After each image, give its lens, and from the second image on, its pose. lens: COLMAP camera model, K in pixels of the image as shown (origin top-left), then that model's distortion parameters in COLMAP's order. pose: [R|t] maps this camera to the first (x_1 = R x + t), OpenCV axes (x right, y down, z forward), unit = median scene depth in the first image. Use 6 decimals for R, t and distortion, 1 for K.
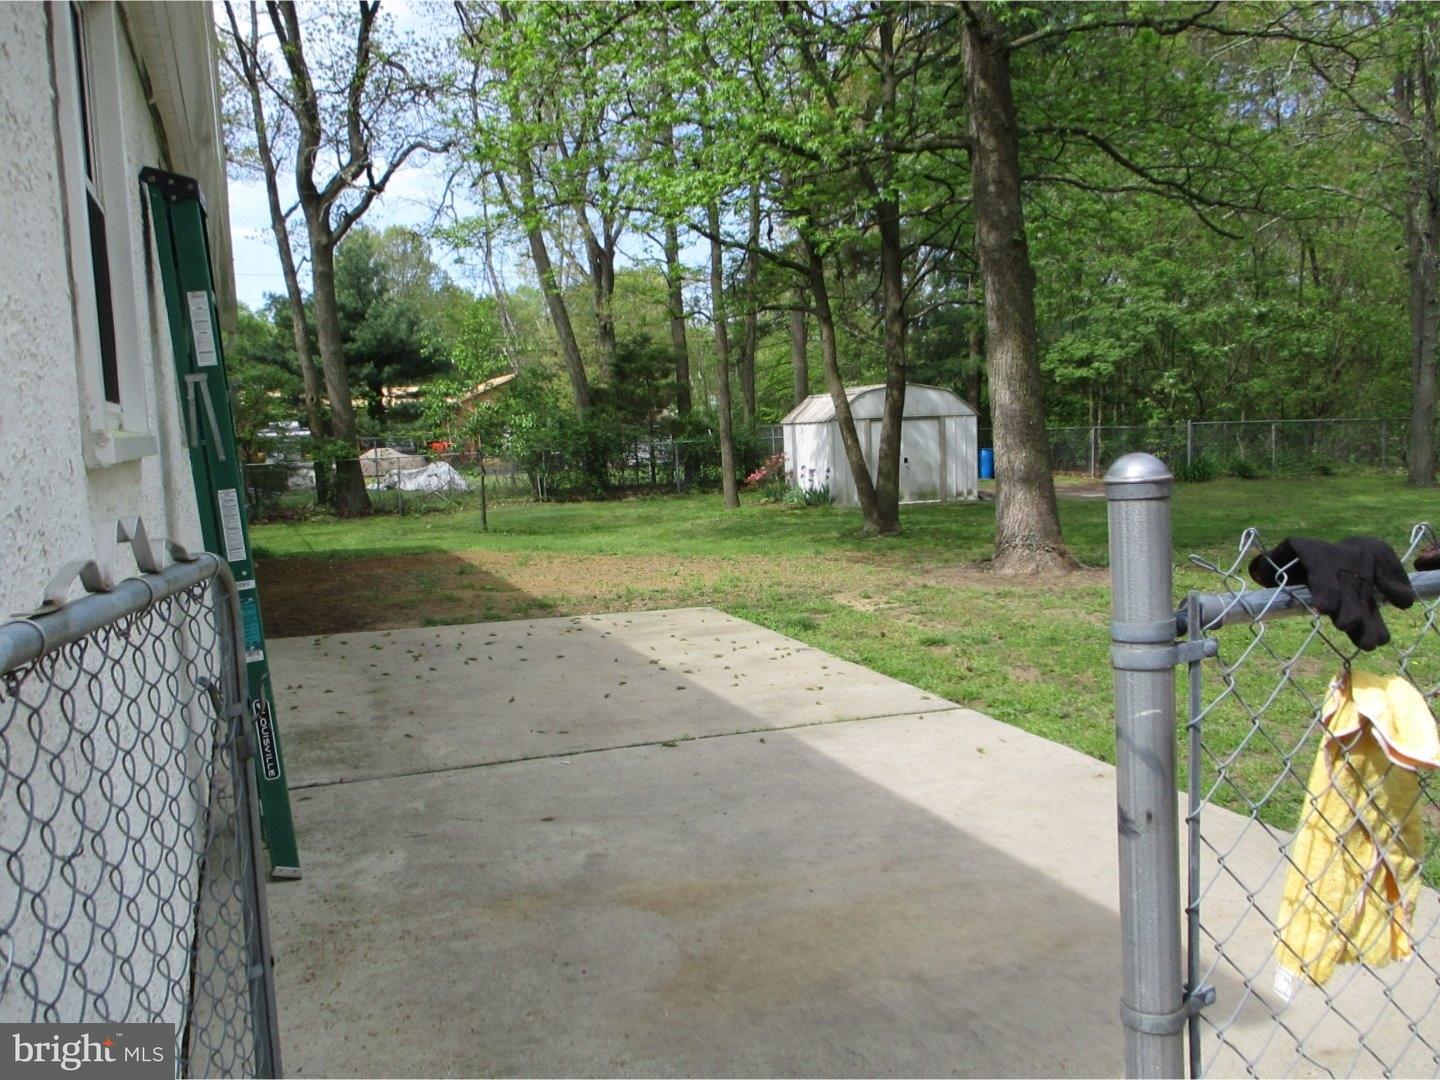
lens RADIAL K [[1210.6, 0, 720.3], [0, 1210.6, 539.2], [0, 0, 1]] dist [-0.025300, 0.008512]
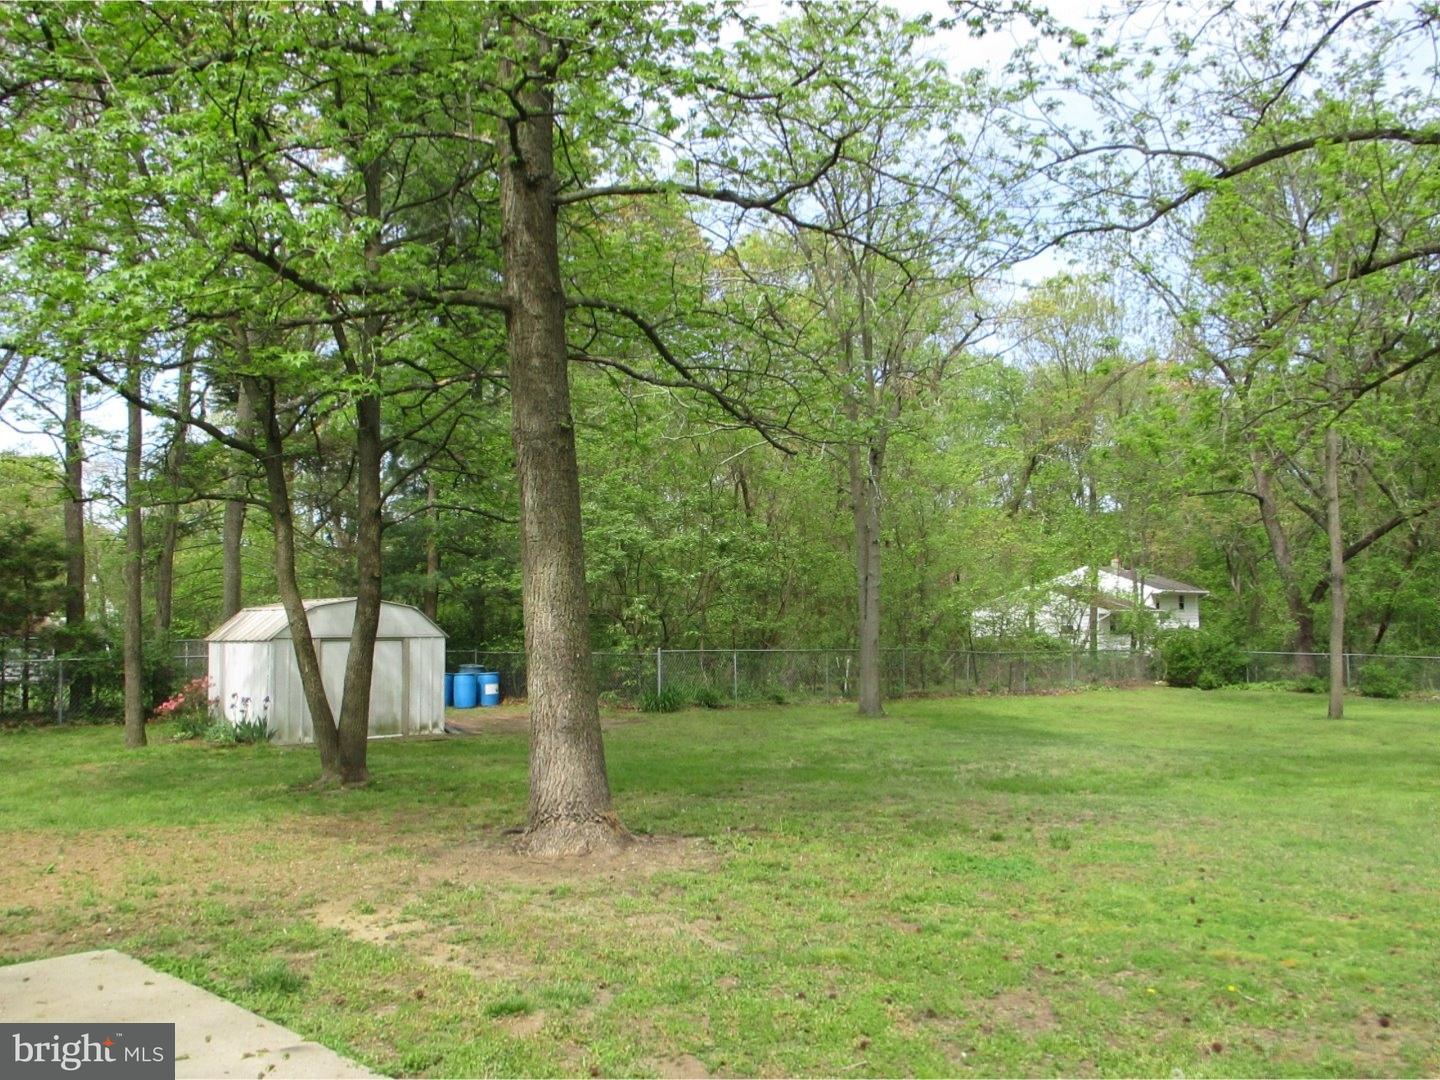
lens RADIAL K [[1210.6, 0, 723.1], [0, 1210.6, 538.9], [0, 0, 1]] dist [-0.025300, 0.008512]
pose [[0.892563, 0.062785, 0.446530, -0.006806], [0.018222, 0.984428, -0.174841, -0.014758], [-0.450554, 0.164193, 0.877520, 0.117405]]
